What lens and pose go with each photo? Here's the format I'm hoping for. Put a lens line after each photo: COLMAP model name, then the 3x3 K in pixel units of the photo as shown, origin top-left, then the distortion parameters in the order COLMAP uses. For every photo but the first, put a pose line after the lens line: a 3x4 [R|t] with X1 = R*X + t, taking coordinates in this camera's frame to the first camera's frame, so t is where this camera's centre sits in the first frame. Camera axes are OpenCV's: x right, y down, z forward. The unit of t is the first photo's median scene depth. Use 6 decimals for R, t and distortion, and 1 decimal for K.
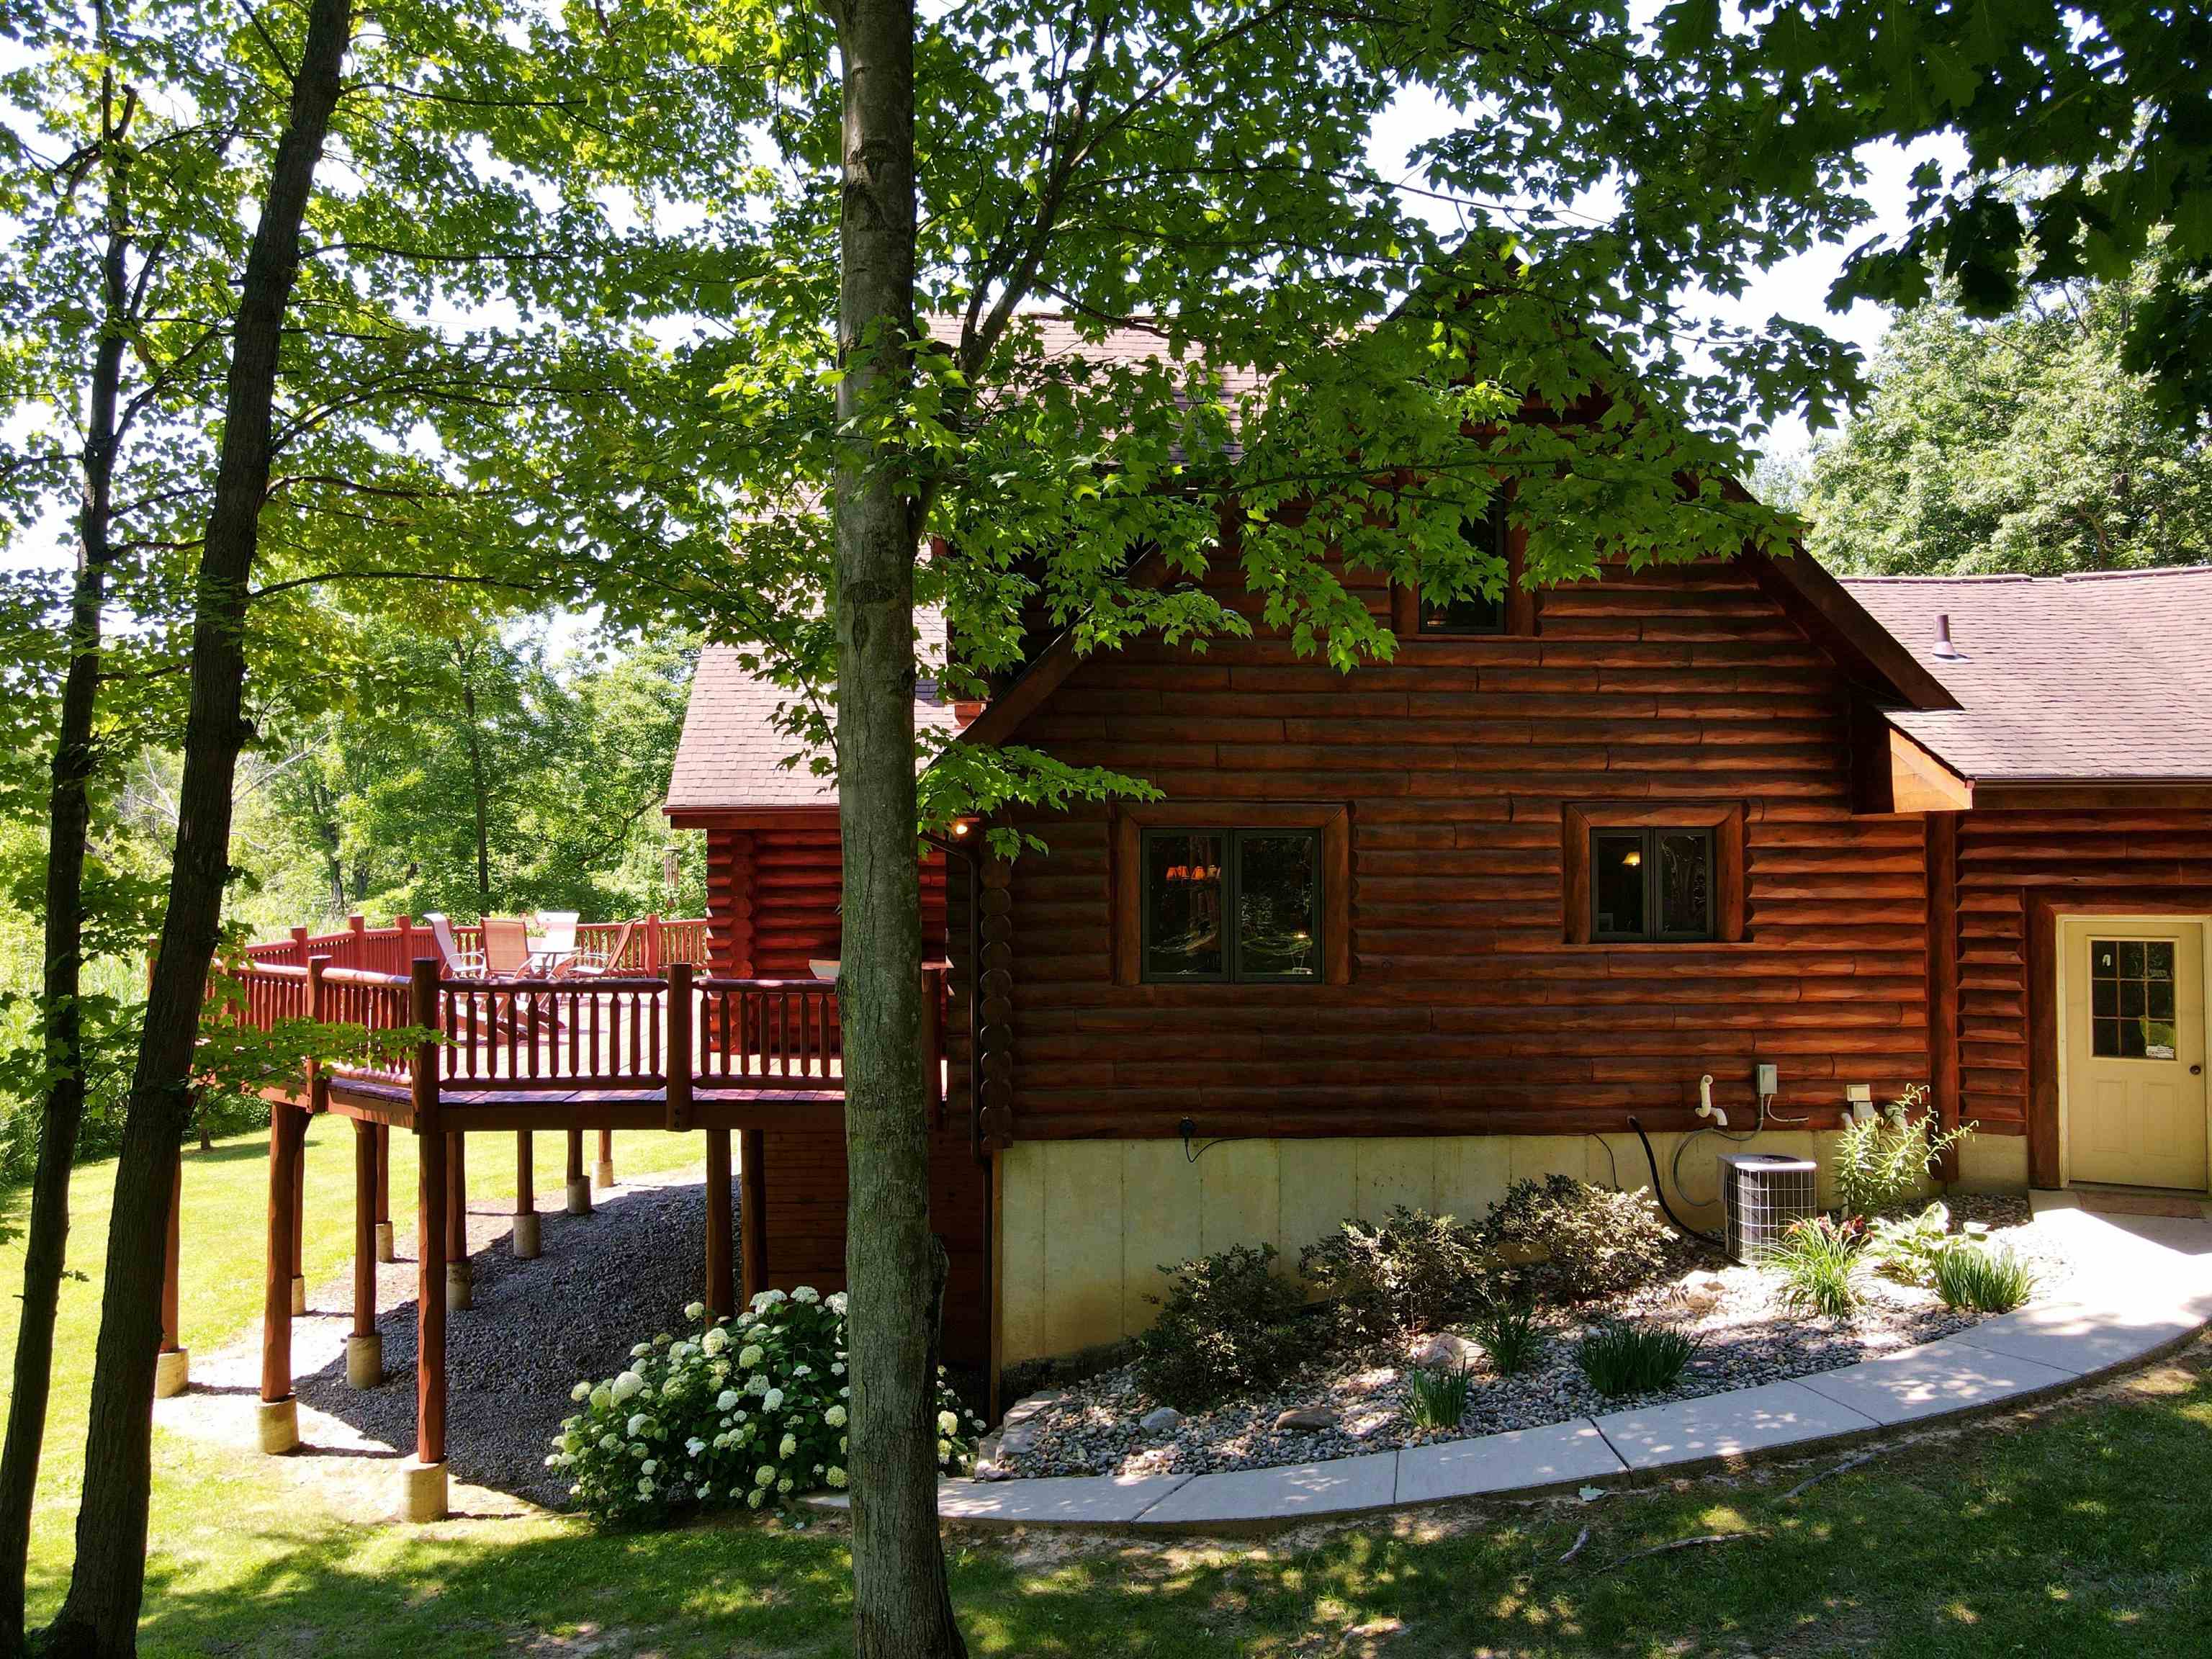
lens RADIAL K [[1606.9, 0, 1105.6], [0, 1606.9, 829.6], [0, 0, 1]] dist [-0.002803, 0.002002]
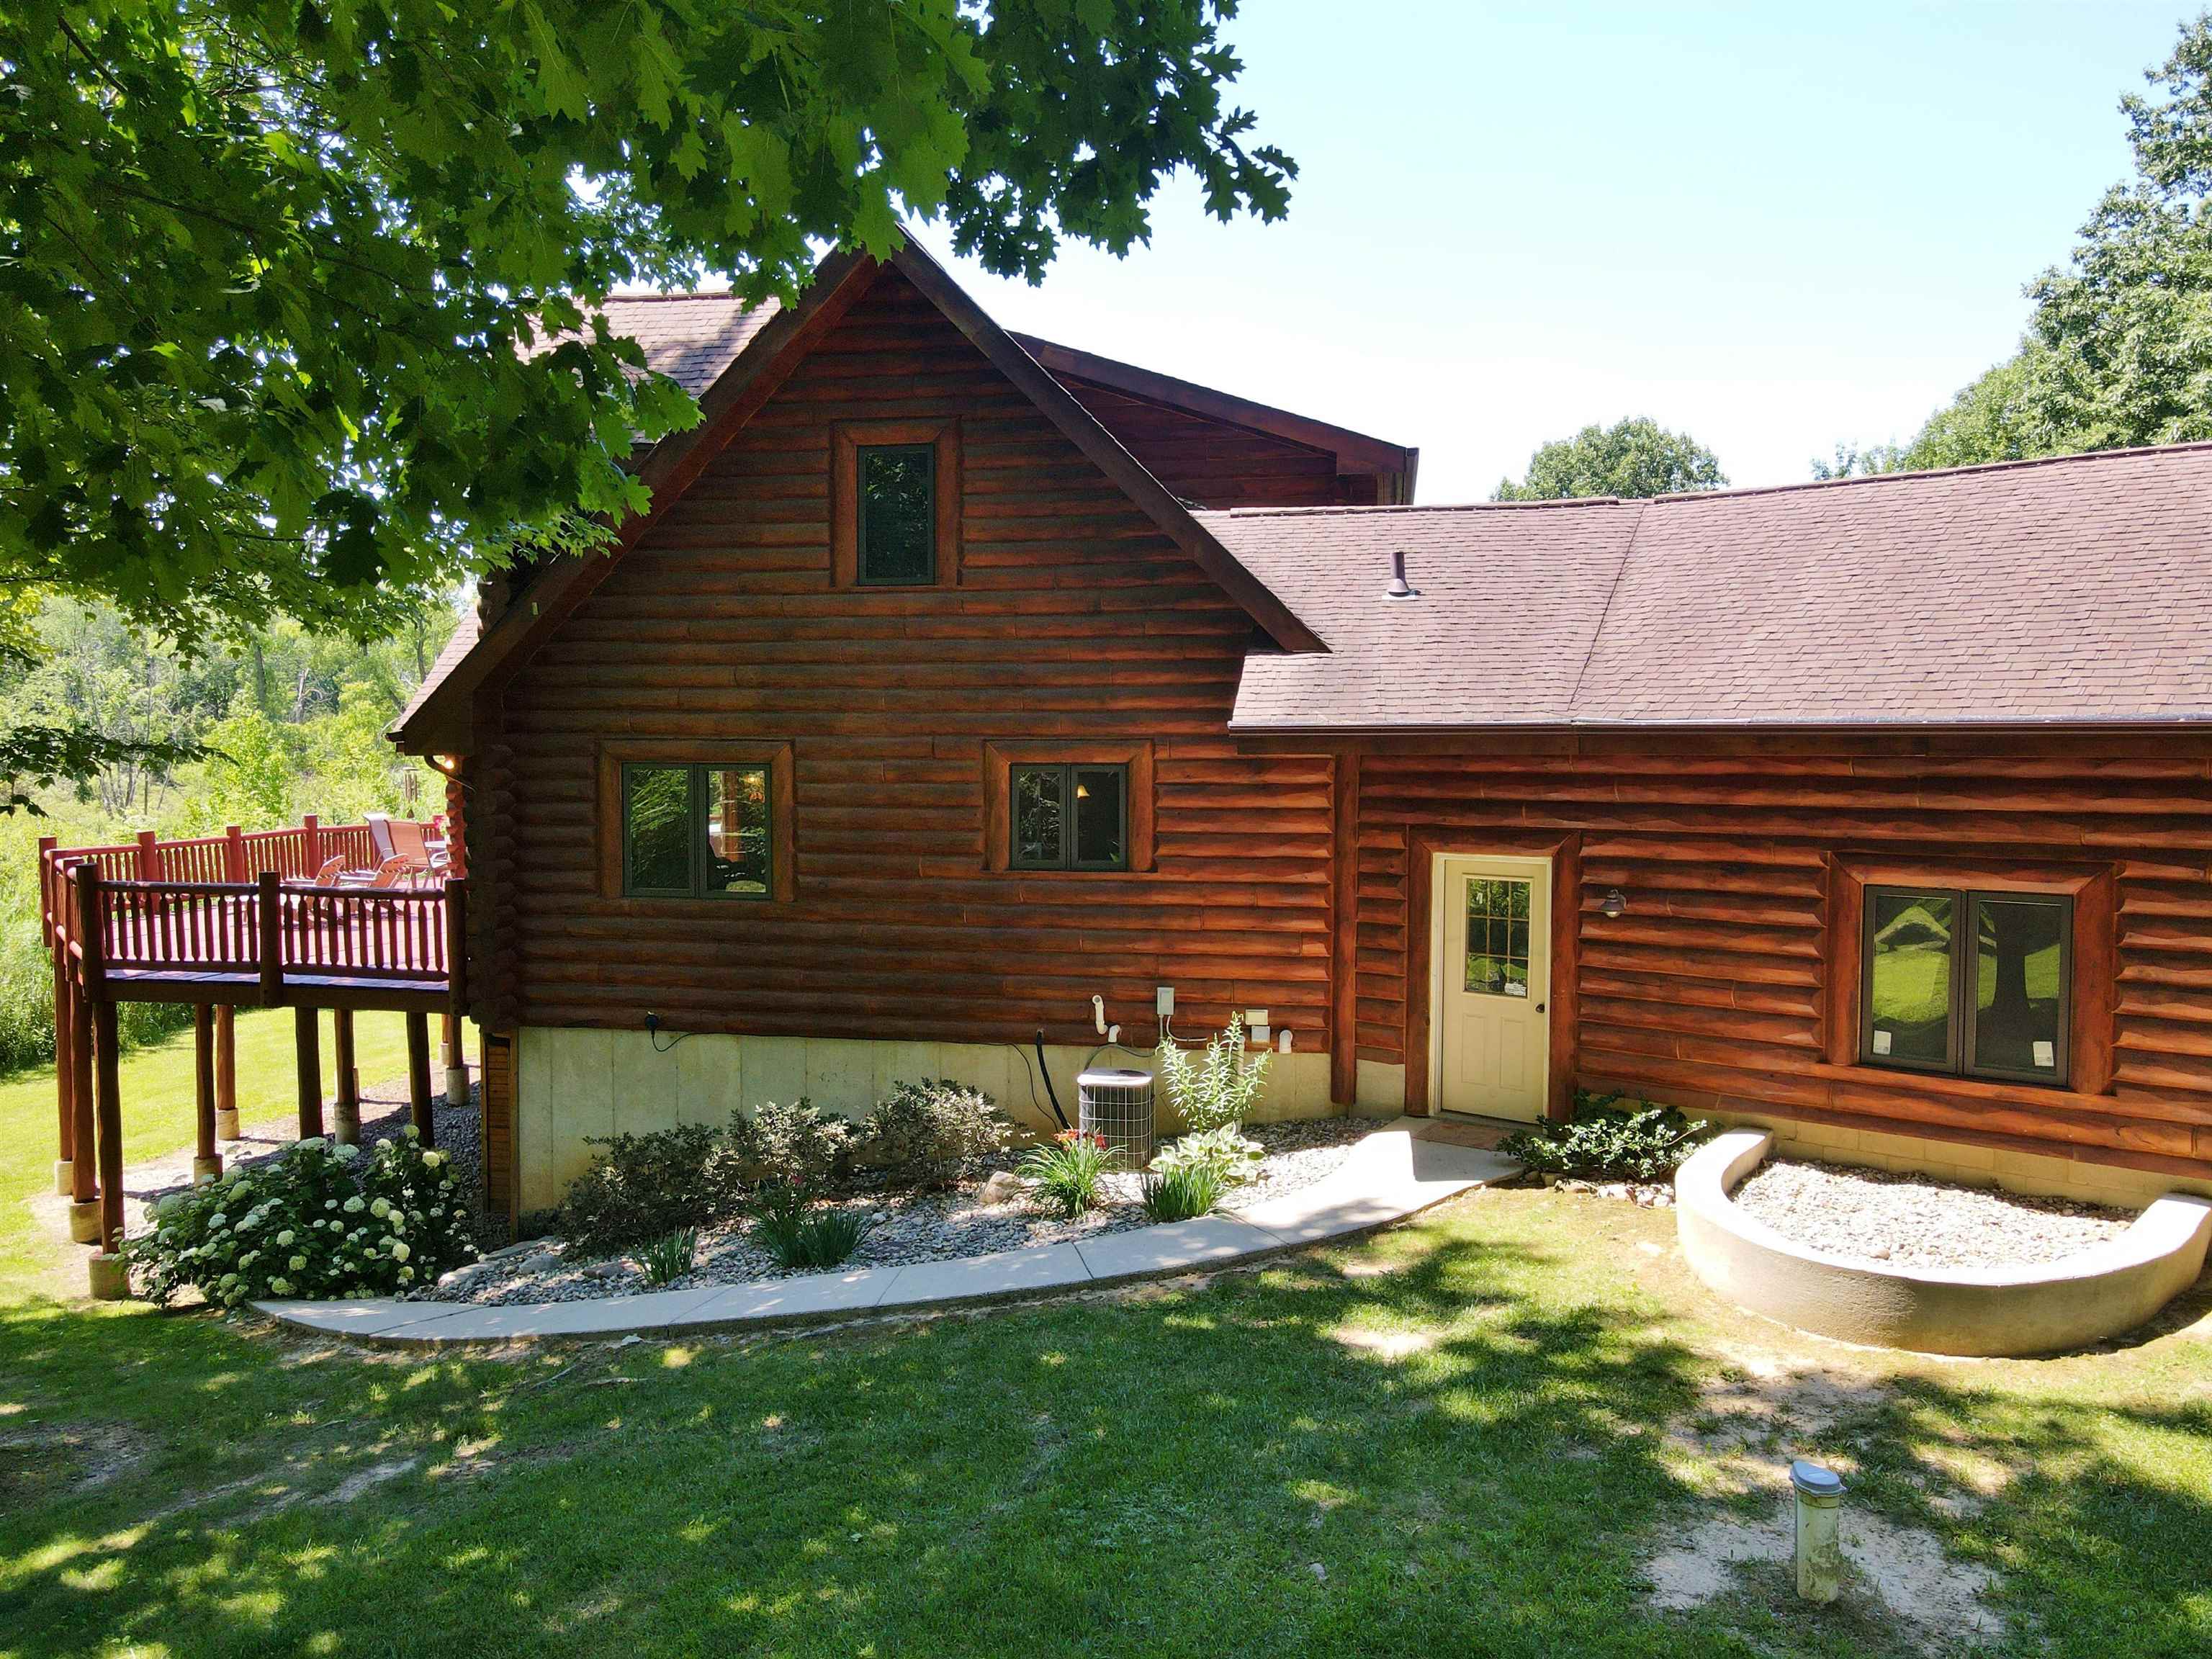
lens RADIAL K [[1606.9, 0, 1105.6], [0, 1606.9, 829.6], [0, 0, 1]] dist [-0.002803, 0.002002]
pose [[0.973564, 0.015403, -0.227895, 0.621690], [0.000313, 0.997633, 0.068764, -0.031728], [0.228415, -0.067018, 0.971254, -0.036694]]
